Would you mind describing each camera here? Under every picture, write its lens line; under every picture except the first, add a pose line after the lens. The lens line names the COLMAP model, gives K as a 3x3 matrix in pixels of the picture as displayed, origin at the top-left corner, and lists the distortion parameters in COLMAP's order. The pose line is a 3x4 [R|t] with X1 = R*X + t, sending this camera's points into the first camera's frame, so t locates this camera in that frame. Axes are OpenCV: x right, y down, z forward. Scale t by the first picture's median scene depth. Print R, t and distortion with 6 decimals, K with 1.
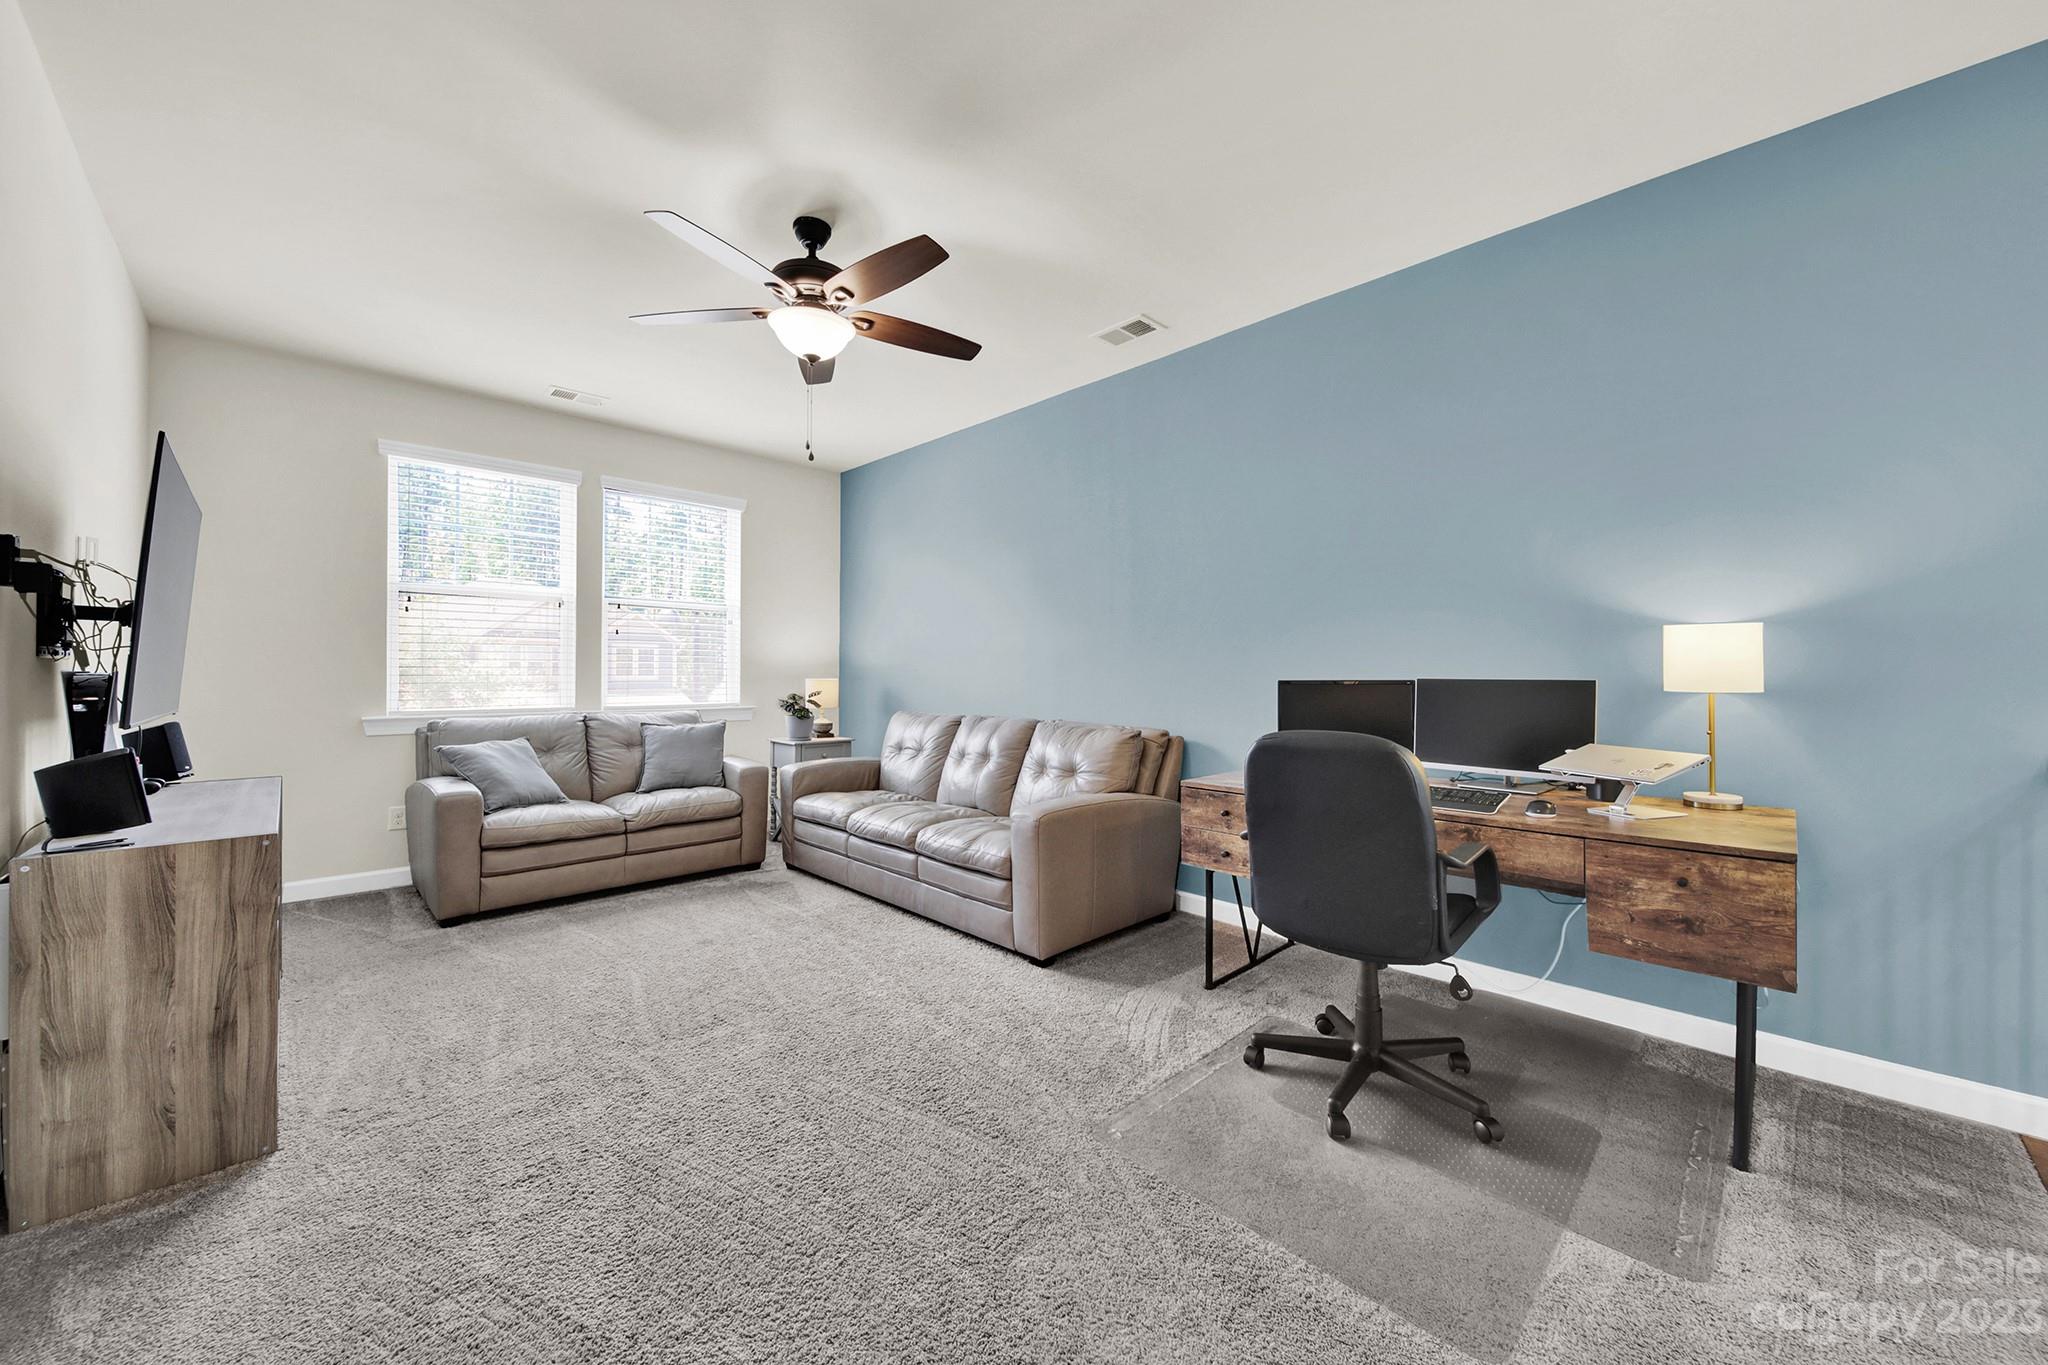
lens RADIAL K [[736.7, 0, 1024.7], [0, 736.7, 671.2], [0, 0, 1]] dist [-0.000136, -0.000214]
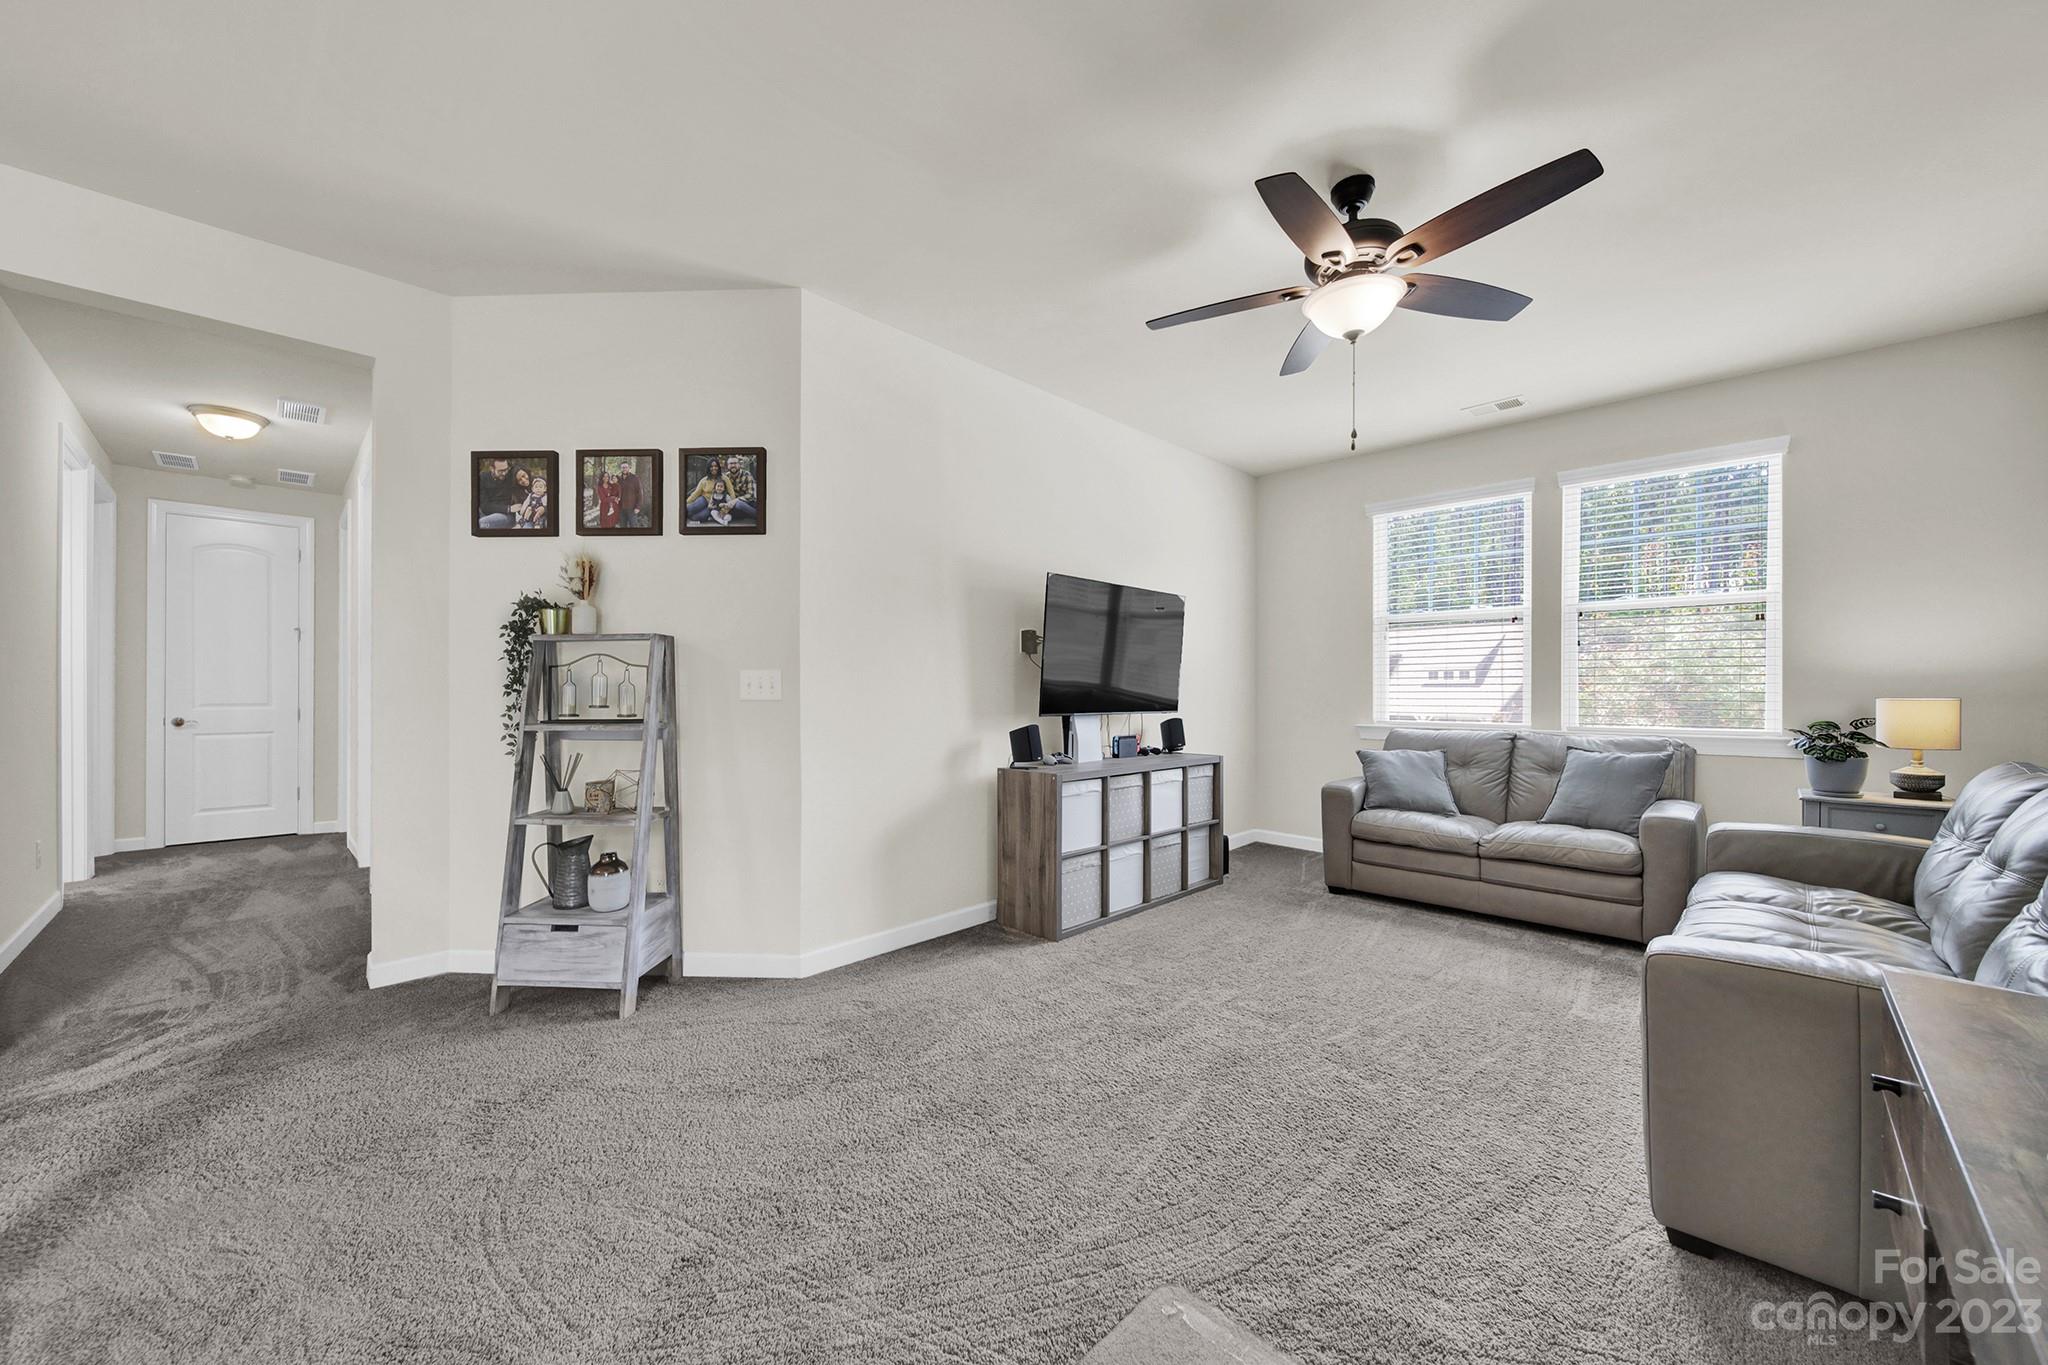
lens RADIAL K [[745.8, 0, 1026.1], [0, 745.8, 690.7], [0, 0, 1]] dist [-0.002042, -0.000189]
pose [[0.028982, -0.001836, -0.999578, 0.436290], [0.004543, 0.999988, -0.001705, 0.003737], [0.999570, -0.004492, 0.028990, 0.419528]]
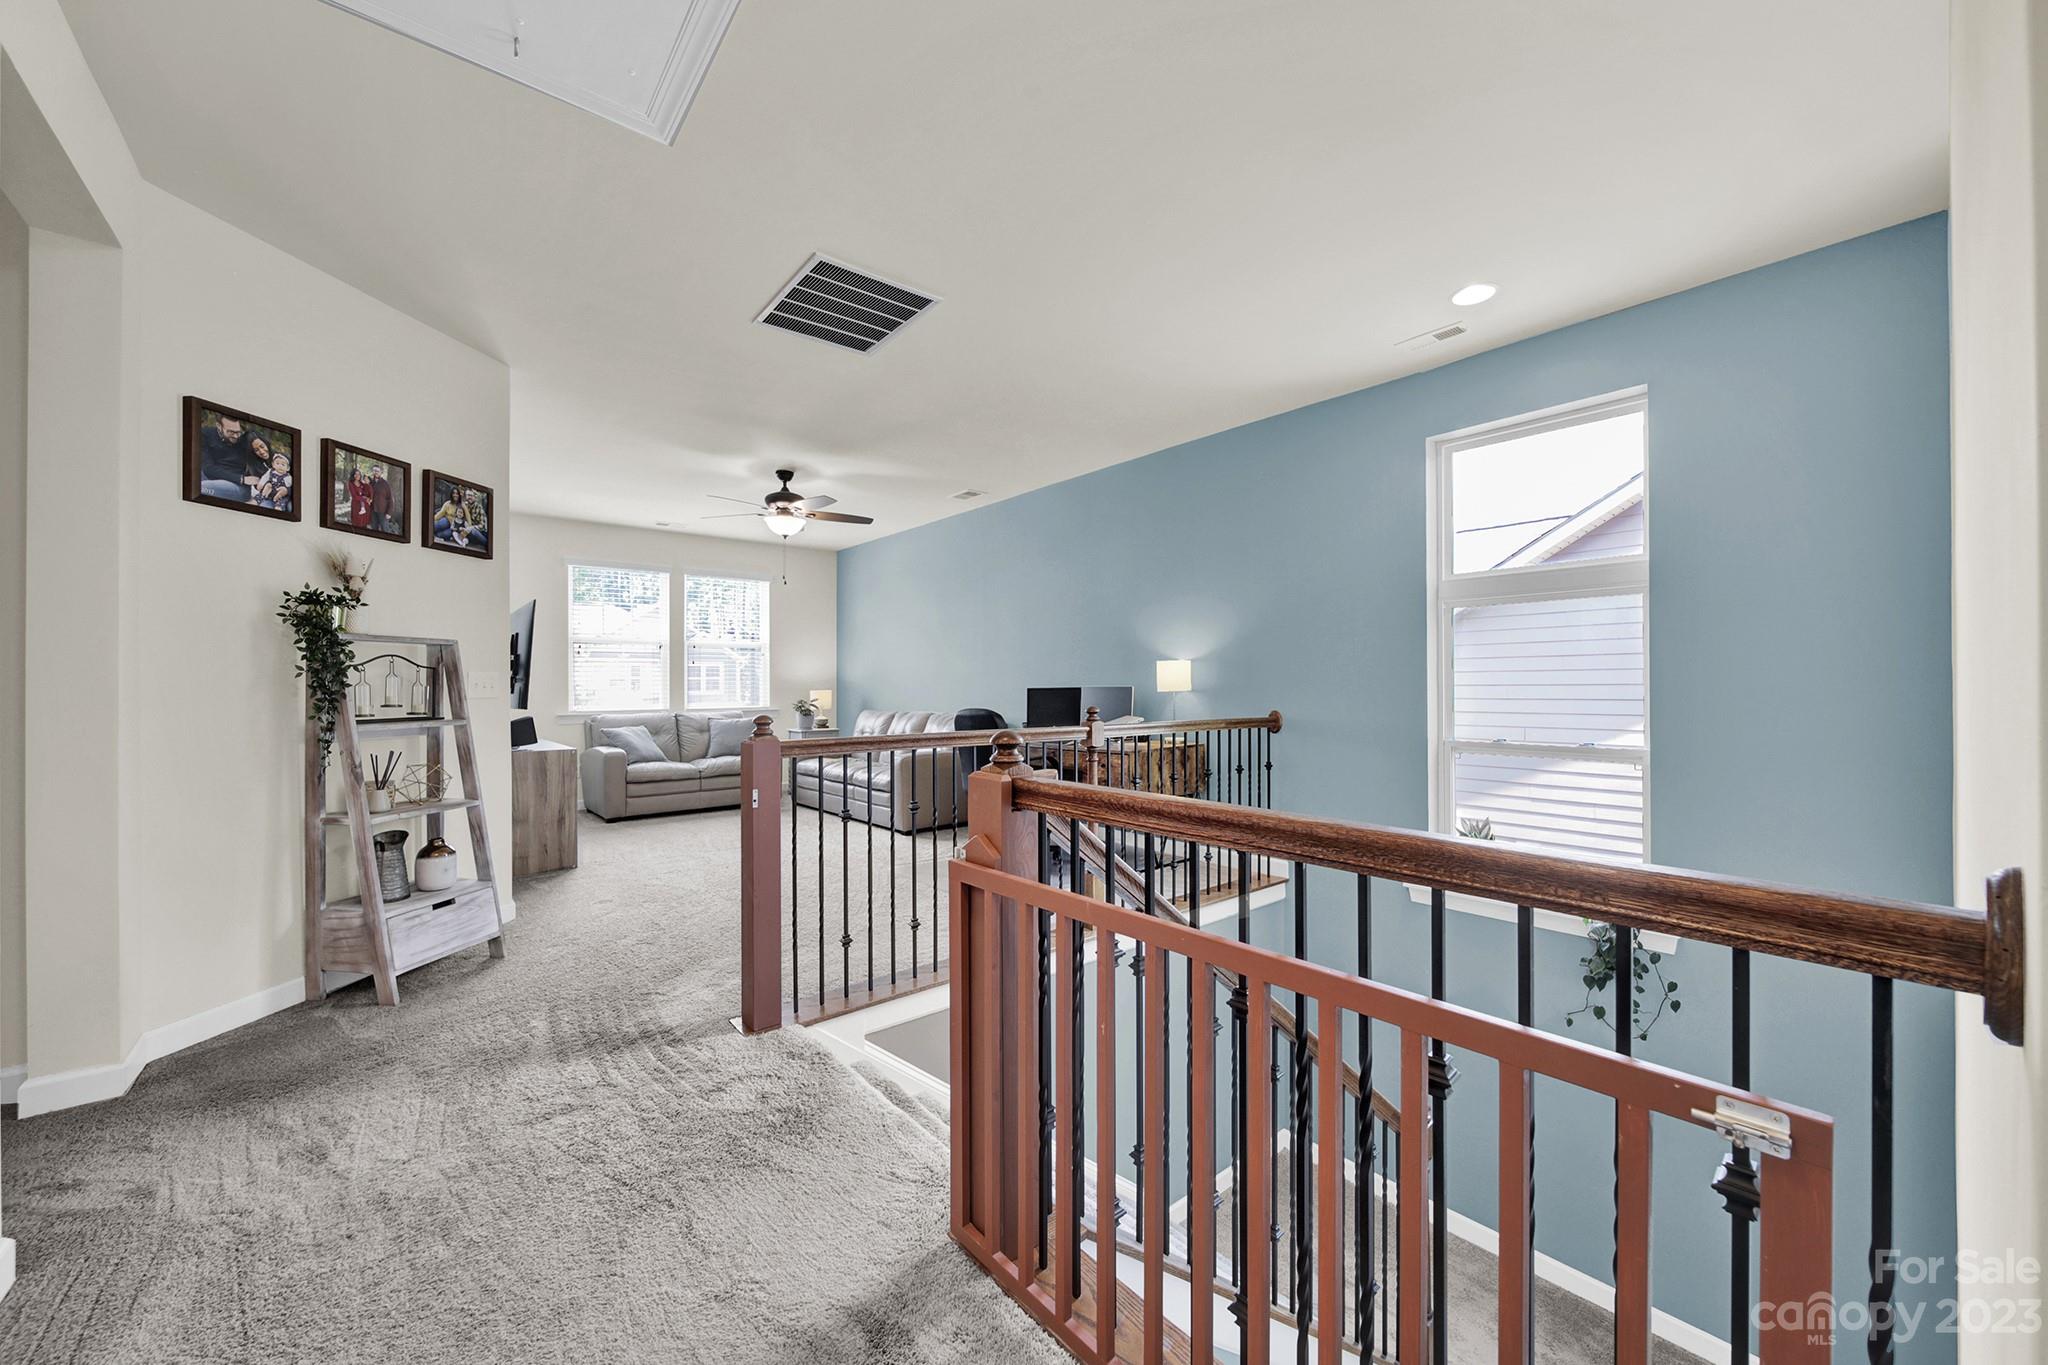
lens RADIAL K [[728.8, 0, 1024.0], [0, 728.8, 682.5], [0, 0, 1]] dist [-0.005135, -0.000087]
pose [[0.997397, -0.009328, -0.071493, 0.383075], [0.009288, 0.999956, -0.000885, -0.001377], [0.071498, 0.000218, 0.997441, -0.730962]]
